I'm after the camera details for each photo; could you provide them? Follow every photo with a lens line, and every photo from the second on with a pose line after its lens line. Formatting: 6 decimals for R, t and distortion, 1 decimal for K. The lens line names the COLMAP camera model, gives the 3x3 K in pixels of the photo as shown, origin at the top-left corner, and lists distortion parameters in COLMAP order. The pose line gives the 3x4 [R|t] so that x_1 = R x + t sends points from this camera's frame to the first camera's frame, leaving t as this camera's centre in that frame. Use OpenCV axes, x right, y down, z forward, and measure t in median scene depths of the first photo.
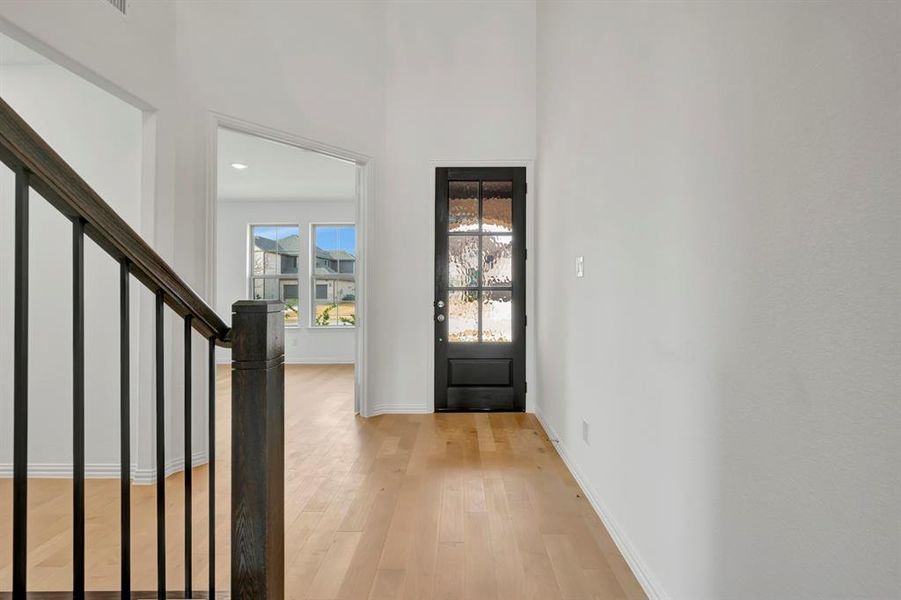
lens RADIAL K [[358.2, 0, 453.6], [0, 358.2, 292.5], [0, 0, 1]] dist [0.000074, -0.000052]
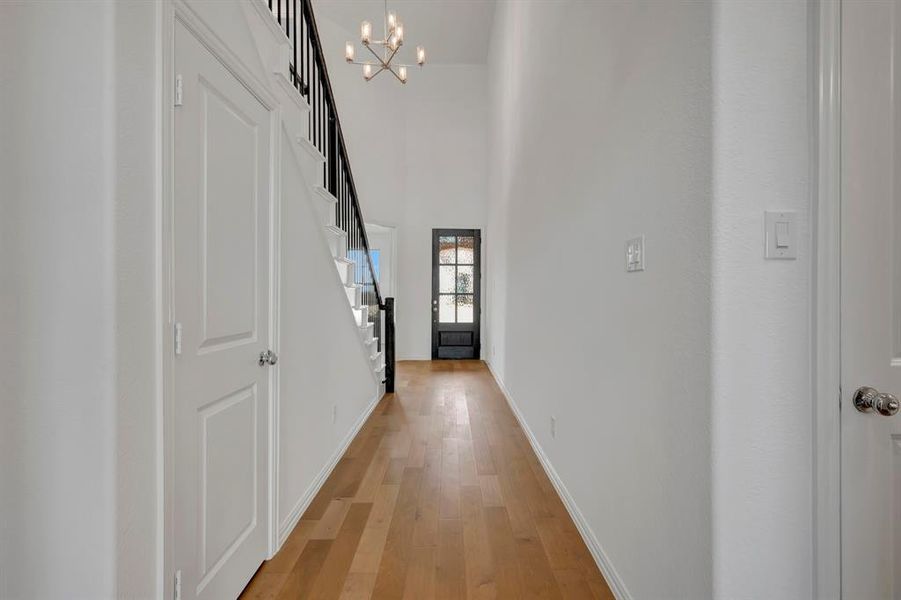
lens RADIAL K [[358.2, 0, 451.4], [0, 358.2, 299.2], [0, 0, 1]] dist [0.000074, -0.000052]
pose [[0.997558, 0.001848, 0.069815, -0.081197], [-0.002047, 0.999994, 0.002781, 0.011015], [-0.069810, -0.002917, 0.997556, -0.866245]]
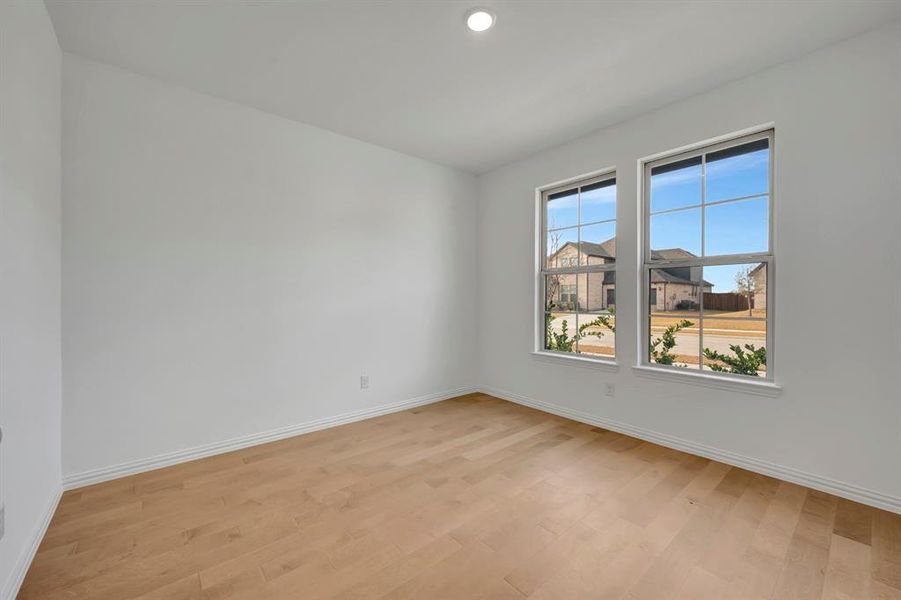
lens RADIAL K [[358.2, 0, 457.4], [0, 358.2, 296.0], [0, 0, 1]] dist [0.000074, -0.000052]
pose [[0.665084, -0.000884, -0.746768, -0.065347], [-0.002103, 0.999993, -0.003056, -0.000331], [0.746765, 0.003603, 0.665078, 0.159398]]
